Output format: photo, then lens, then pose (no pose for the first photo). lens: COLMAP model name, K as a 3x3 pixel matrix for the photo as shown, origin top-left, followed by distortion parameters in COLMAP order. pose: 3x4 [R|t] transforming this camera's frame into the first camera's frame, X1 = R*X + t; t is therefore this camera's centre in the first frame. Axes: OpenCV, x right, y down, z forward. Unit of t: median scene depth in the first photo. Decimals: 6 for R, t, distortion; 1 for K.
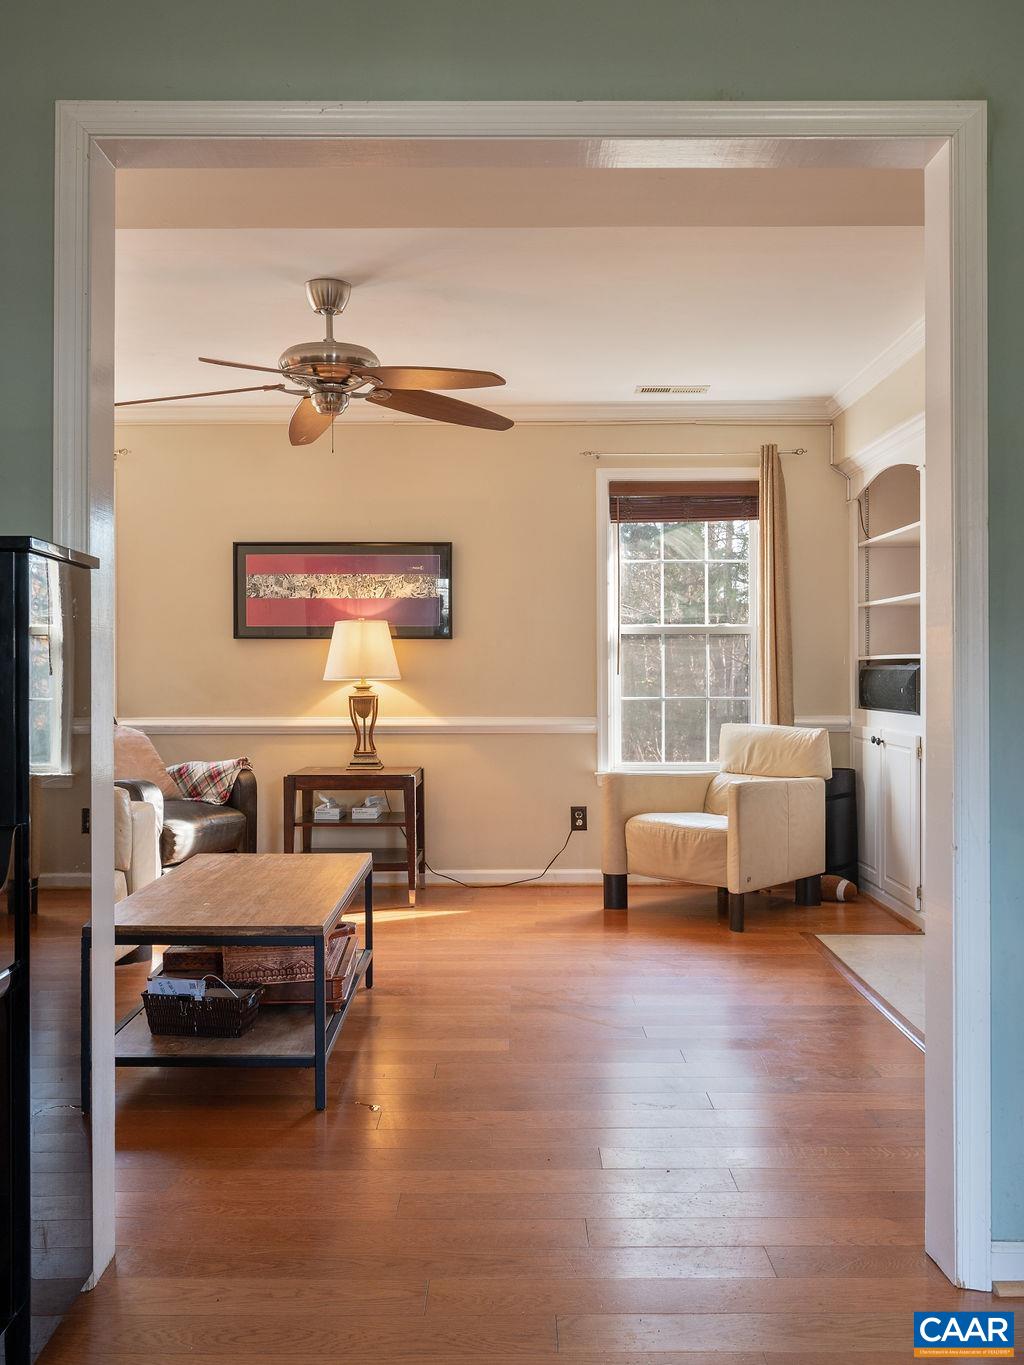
lens RADIAL K [[1273.5, 0, 507.7], [0, 1273.5, 681.5], [0, 0, 1]] dist [0.007656, 0.000000]
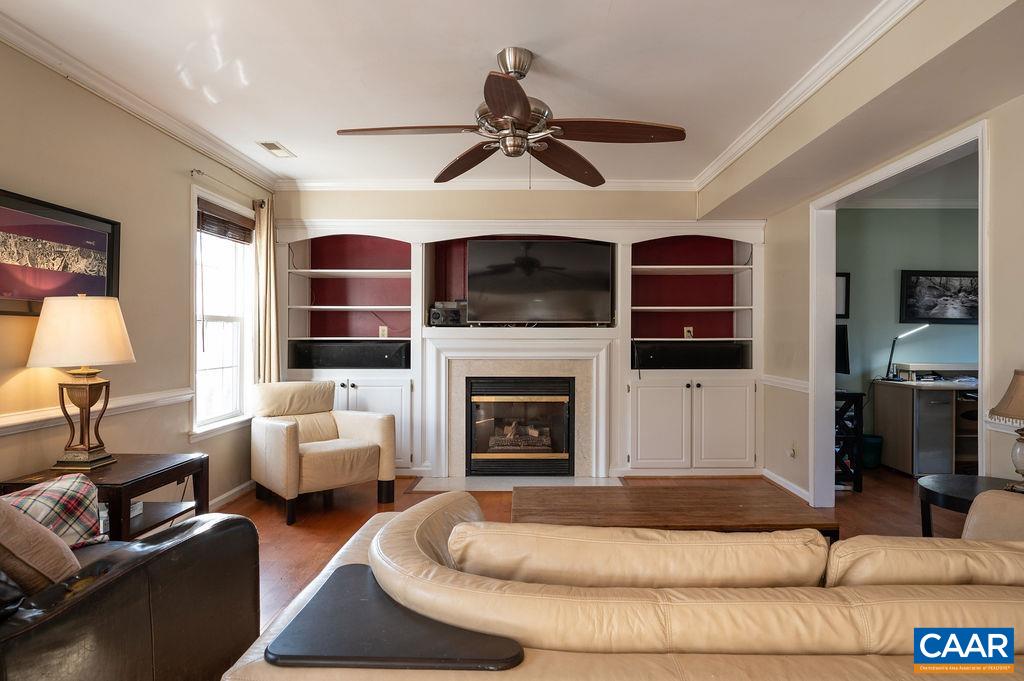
lens RADIAL K [[609.8, 0, 541.2], [0, 609.8, 342.0], [0, 0, 1]] dist [-0.010278, 0.000971]
pose [[-0.015454, -0.007816, 0.999850, -0.521244], [0.005828, 0.999952, 0.007907, -0.017870], [-0.999864, 0.005949, -0.015408, 0.675618]]
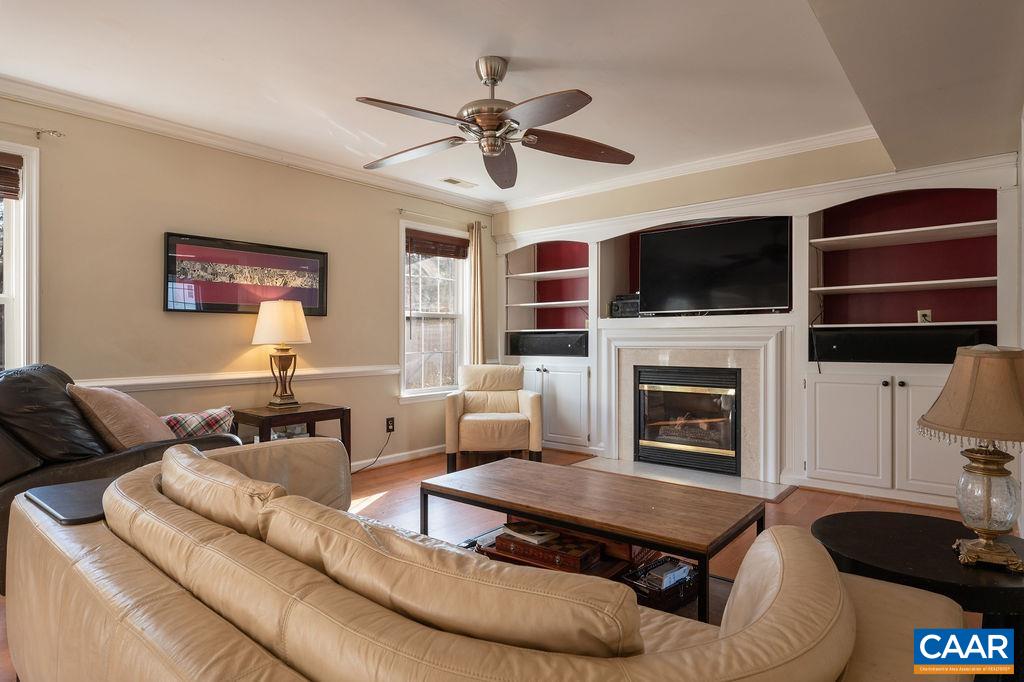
lens RADIAL K [[564.1, 0, 517.3], [0, 564.1, 339.6], [0, 0, 1]] dist [-0.002896, -0.000389]
pose [[0.637968, -0.004032, 0.770053, -0.416069], [0.011041, 0.999931, -0.003912, -0.000538], [-0.769984, 0.010998, 0.637968, 0.395650]]
